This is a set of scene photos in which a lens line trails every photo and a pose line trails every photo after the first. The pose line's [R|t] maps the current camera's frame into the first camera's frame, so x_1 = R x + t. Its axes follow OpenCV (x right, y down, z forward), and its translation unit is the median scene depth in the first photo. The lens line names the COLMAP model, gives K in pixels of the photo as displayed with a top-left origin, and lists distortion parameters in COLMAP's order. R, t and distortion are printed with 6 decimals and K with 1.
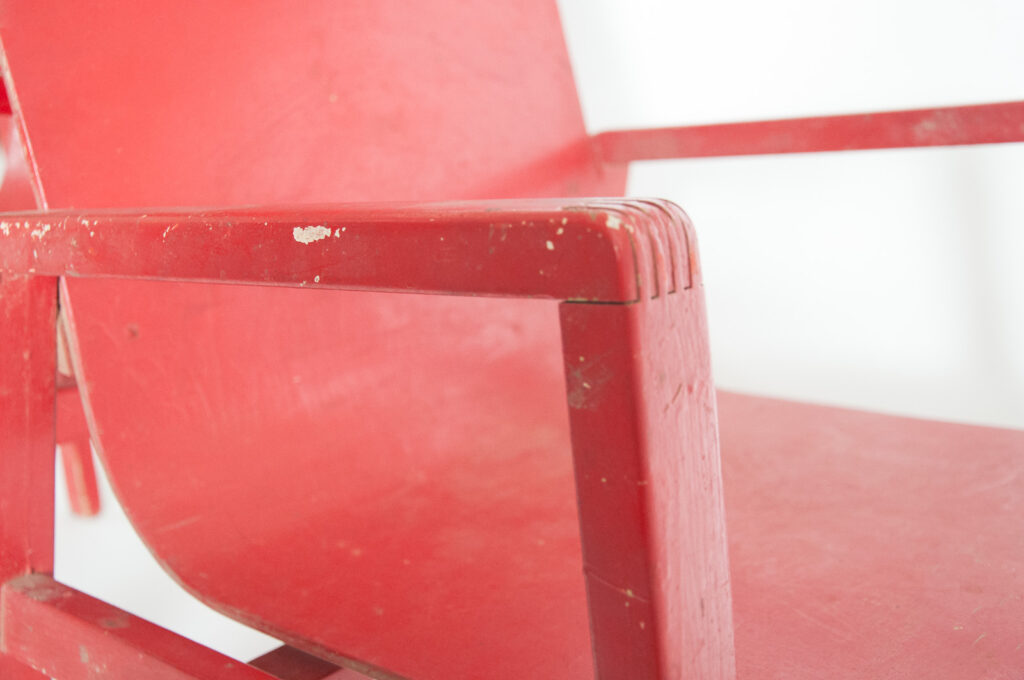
lens RADIAL K [[1279.0, 0, 512.0], [0, 1279.0, 340.0], [0, 0, 1]] dist [0.034539, 0.064499]
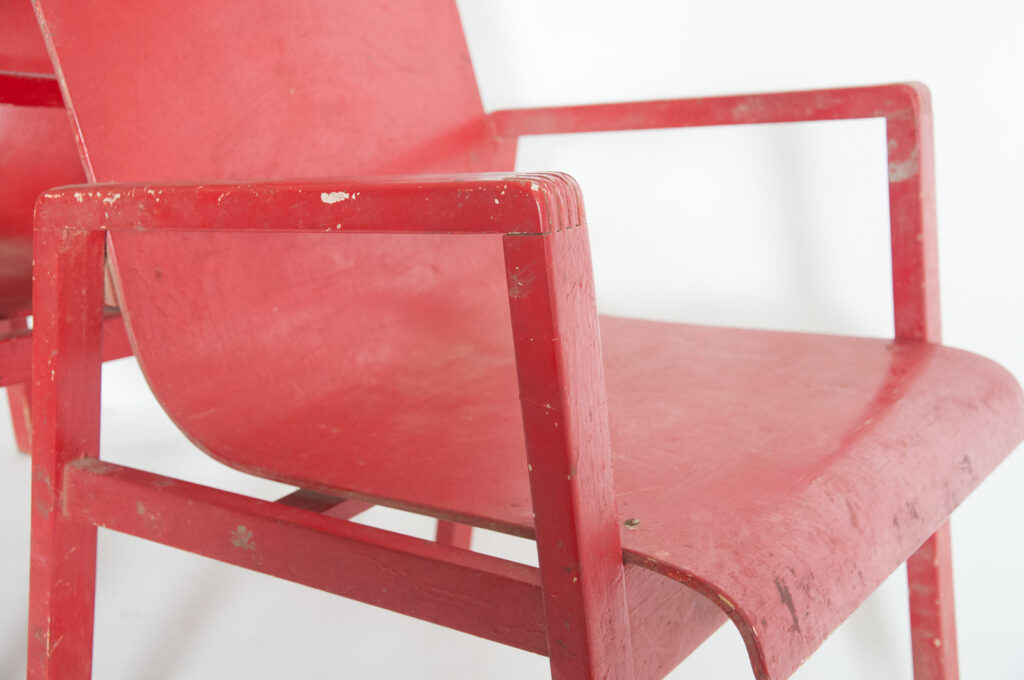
lens RADIAL K [[1279.0, 0, 512.0], [0, 1279.0, 340.0], [0, 0, 1]] dist [0.034539, 0.064499]
pose [[0.994471, -0.029134, 0.100893, -0.079337], [0.025929, 0.999121, 0.032936, 0.033745], [-0.101764, -0.030137, 0.994352, -0.431568]]
